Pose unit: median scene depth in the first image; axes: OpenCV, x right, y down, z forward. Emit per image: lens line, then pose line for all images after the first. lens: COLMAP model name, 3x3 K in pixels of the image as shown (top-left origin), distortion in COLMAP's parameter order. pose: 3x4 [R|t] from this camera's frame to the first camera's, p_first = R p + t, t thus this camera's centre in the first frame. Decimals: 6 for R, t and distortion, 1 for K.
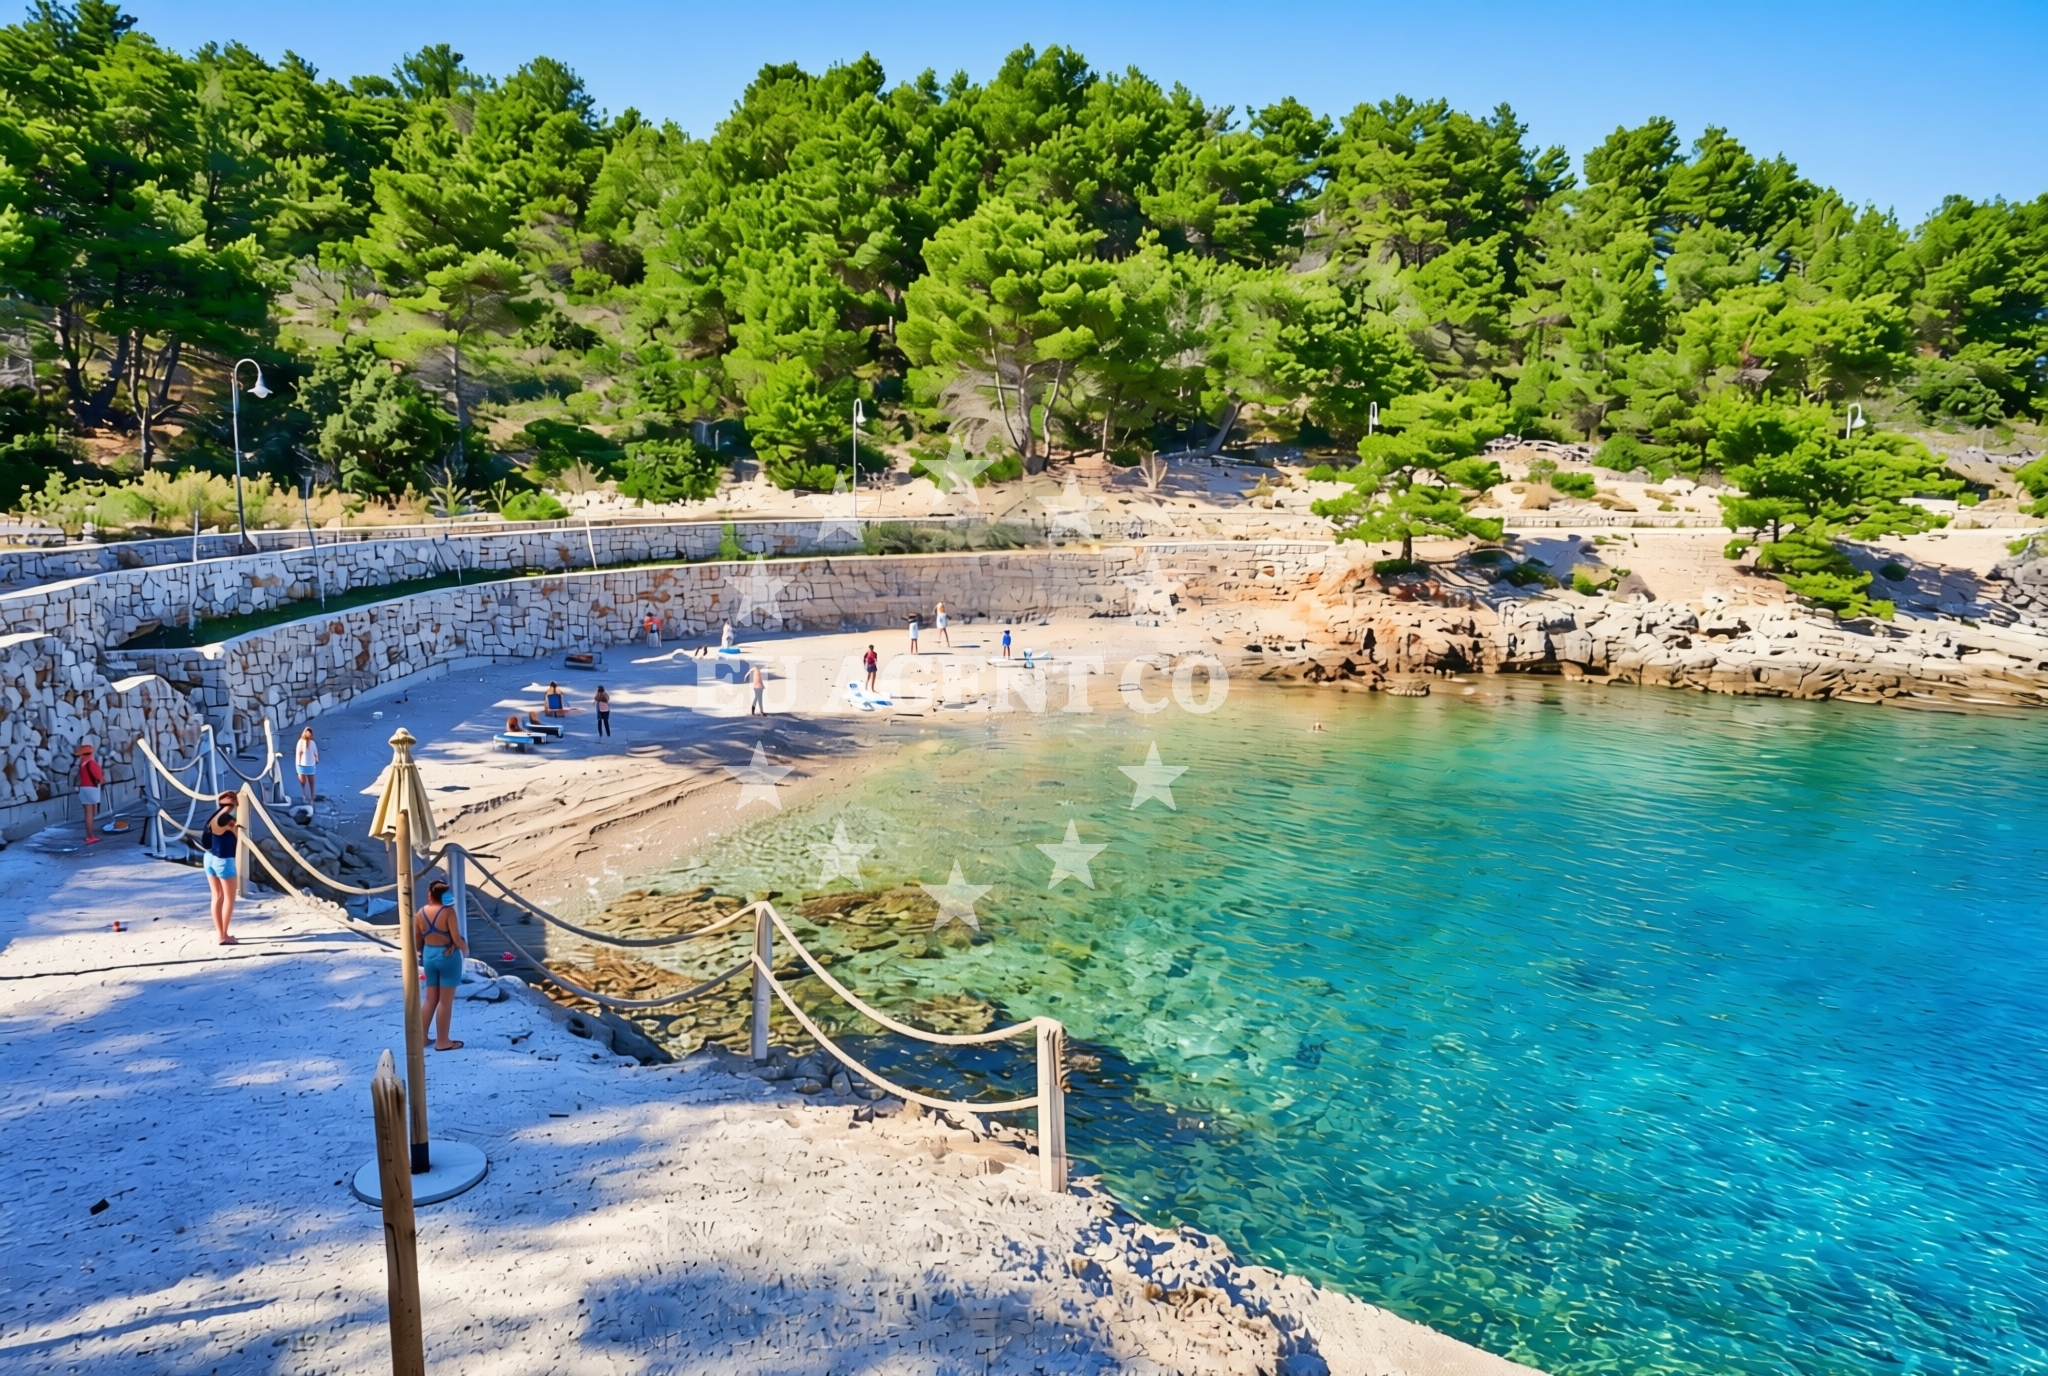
lens RADIAL K [[1455.7, 0, 1045.5], [0, 1455.7, 688.7], [0, 0, 1]] dist [-0.016977, 0.001971]
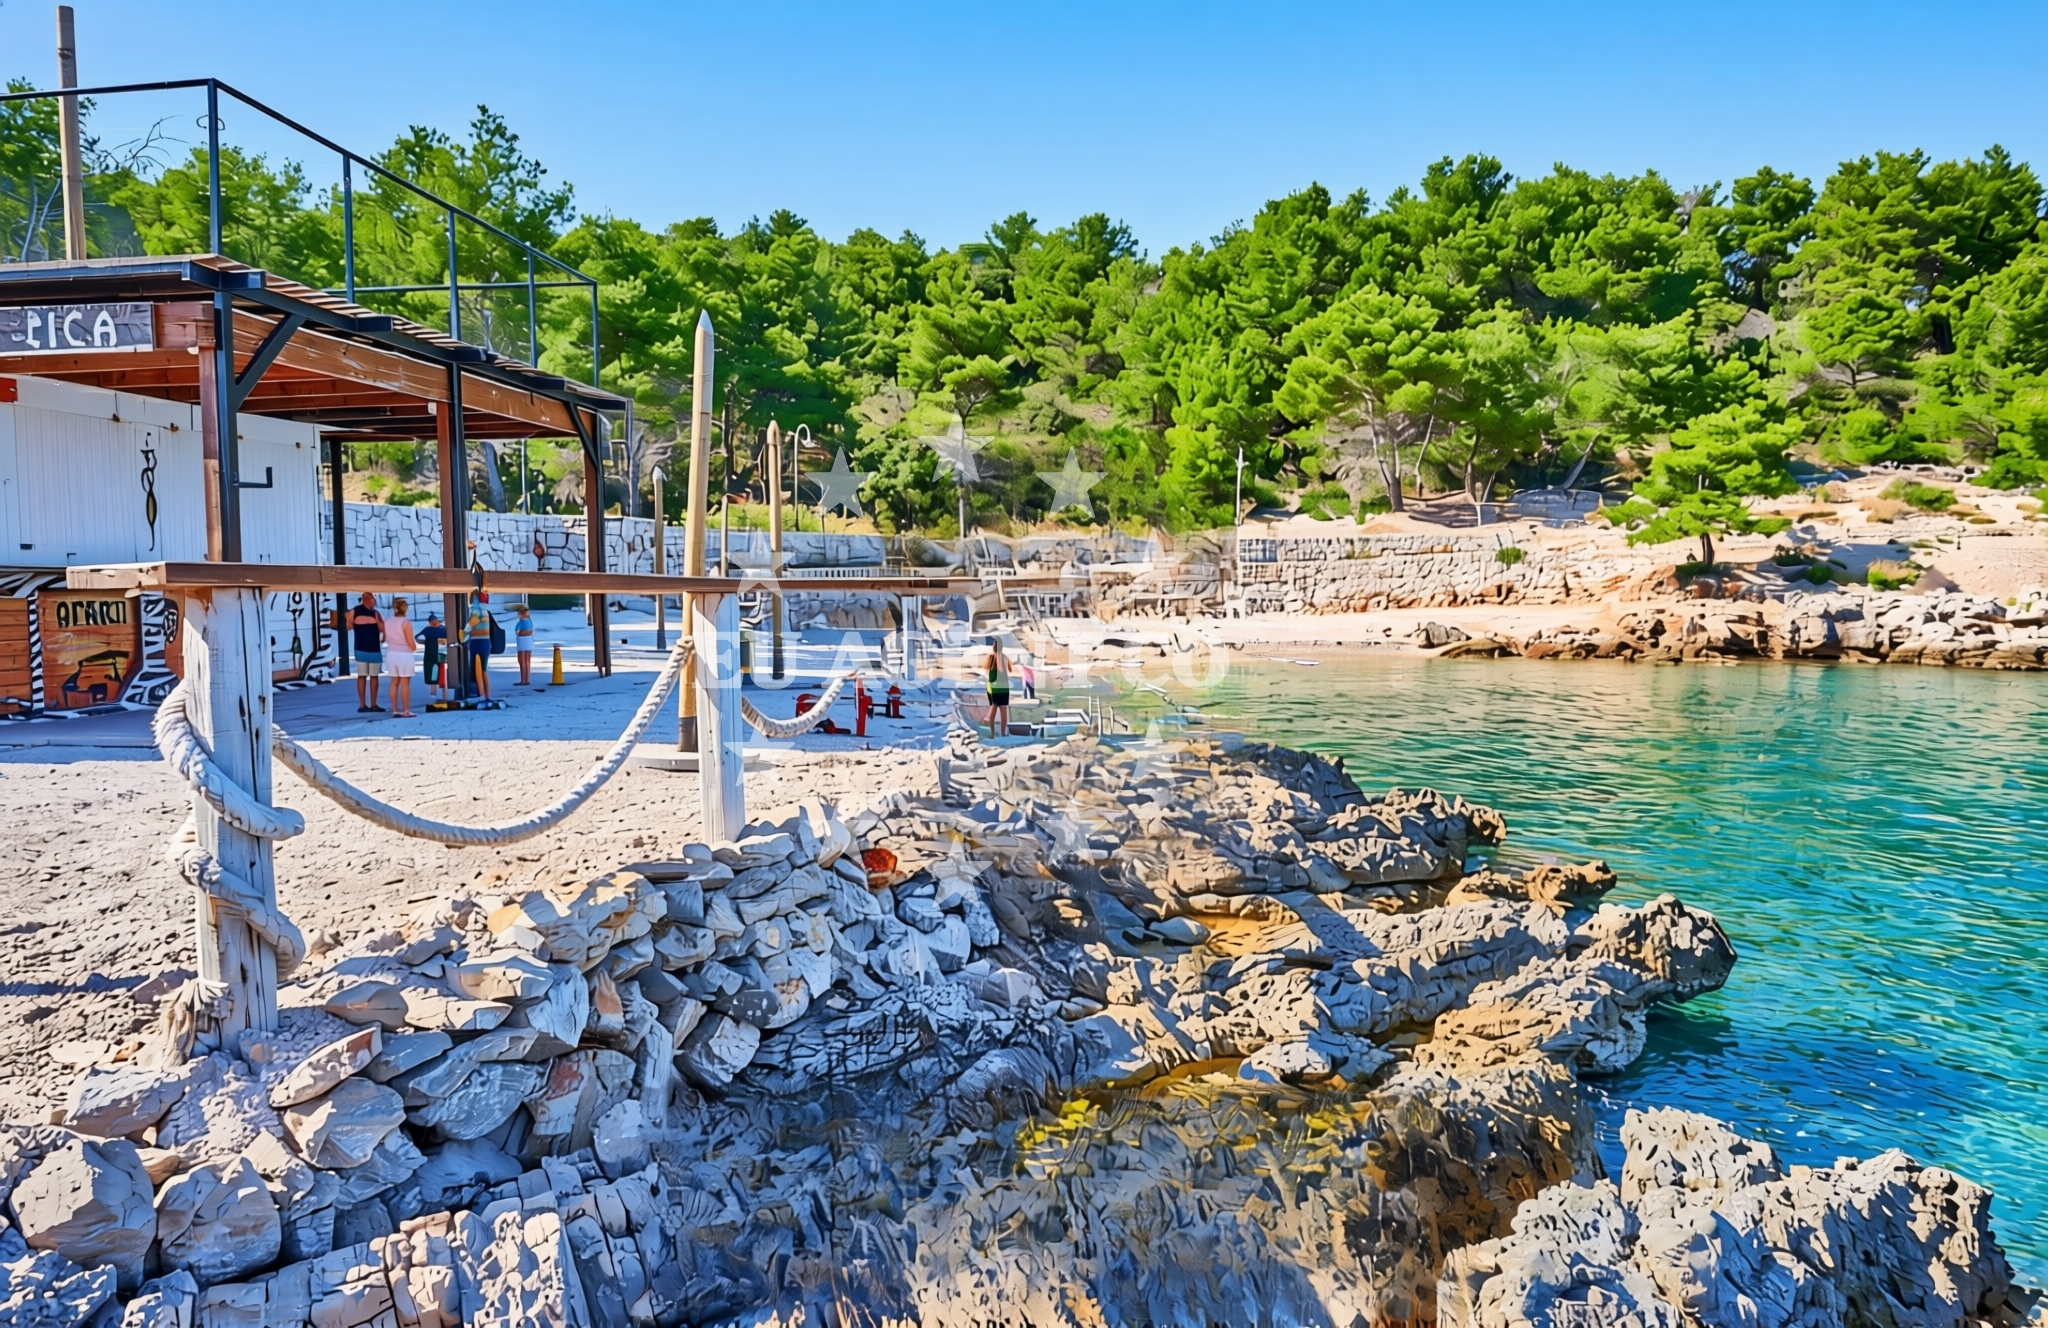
lens RADIAL K [[1388.9, 0, 1025.3], [0, 1388.9, 655.8], [0, 0, 1]] dist [0.021247, -0.014594]
pose [[0.920082, 0.009750, -0.391605, 0.165712], [-0.044570, 0.995804, -0.079925, 0.082423], [0.389182, 0.090991, 0.916656, -0.167348]]
